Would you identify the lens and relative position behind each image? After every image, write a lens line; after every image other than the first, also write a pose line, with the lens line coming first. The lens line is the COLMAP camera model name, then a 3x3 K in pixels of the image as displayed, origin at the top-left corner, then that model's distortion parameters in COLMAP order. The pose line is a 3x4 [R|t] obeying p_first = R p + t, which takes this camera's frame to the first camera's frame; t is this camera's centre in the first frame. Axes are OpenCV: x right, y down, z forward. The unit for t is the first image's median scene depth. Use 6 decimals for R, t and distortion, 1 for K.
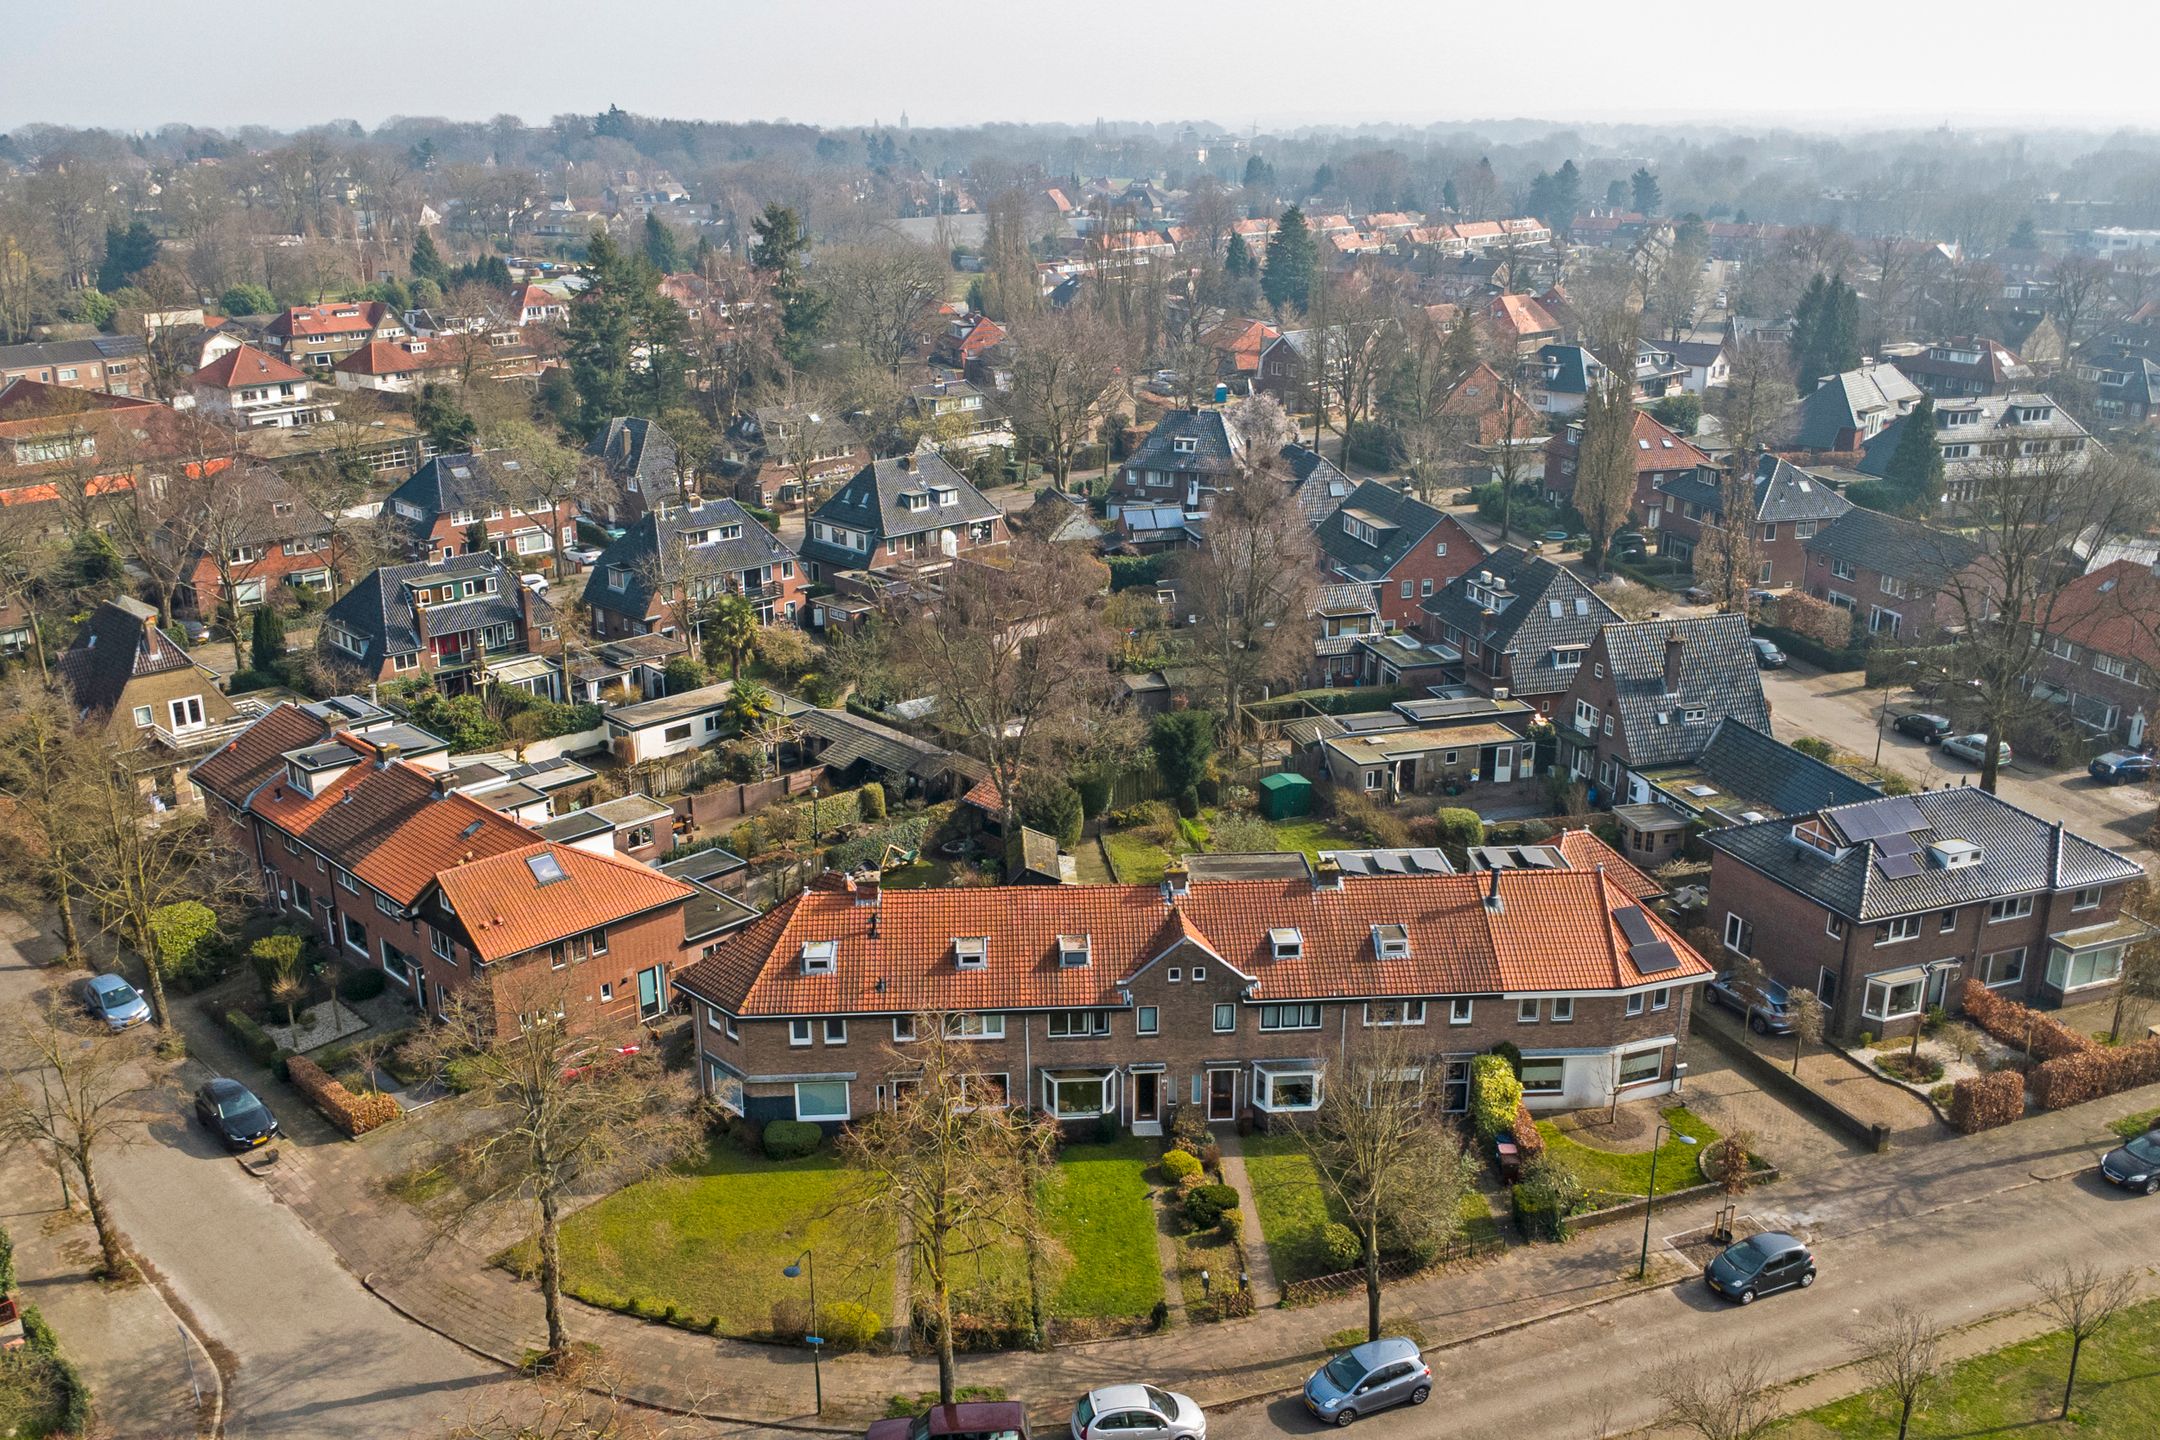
lens RADIAL K [[1833.0, 0, 1072.5], [0, 1833.0, 730.3], [0, 0, 1]] dist [0.013785, -0.013625]
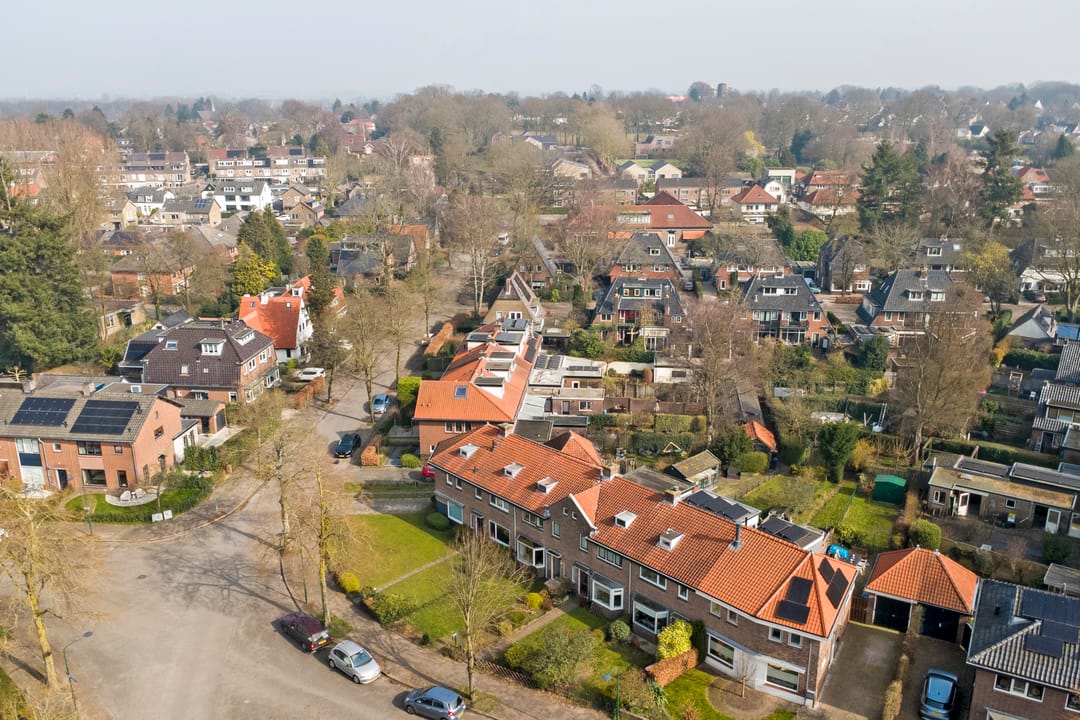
lens RADIAL K [[916.5, 0, 536.3], [0, 916.5, 365.2], [0, 0, 1]] dist [0.013785, -0.013625]
pose [[0.634833, 0.227085, -0.738525, 0.450915], [-0.244191, 0.965811, 0.087066, -0.059889], [0.733047, 0.125069, 0.668580, 0.184564]]
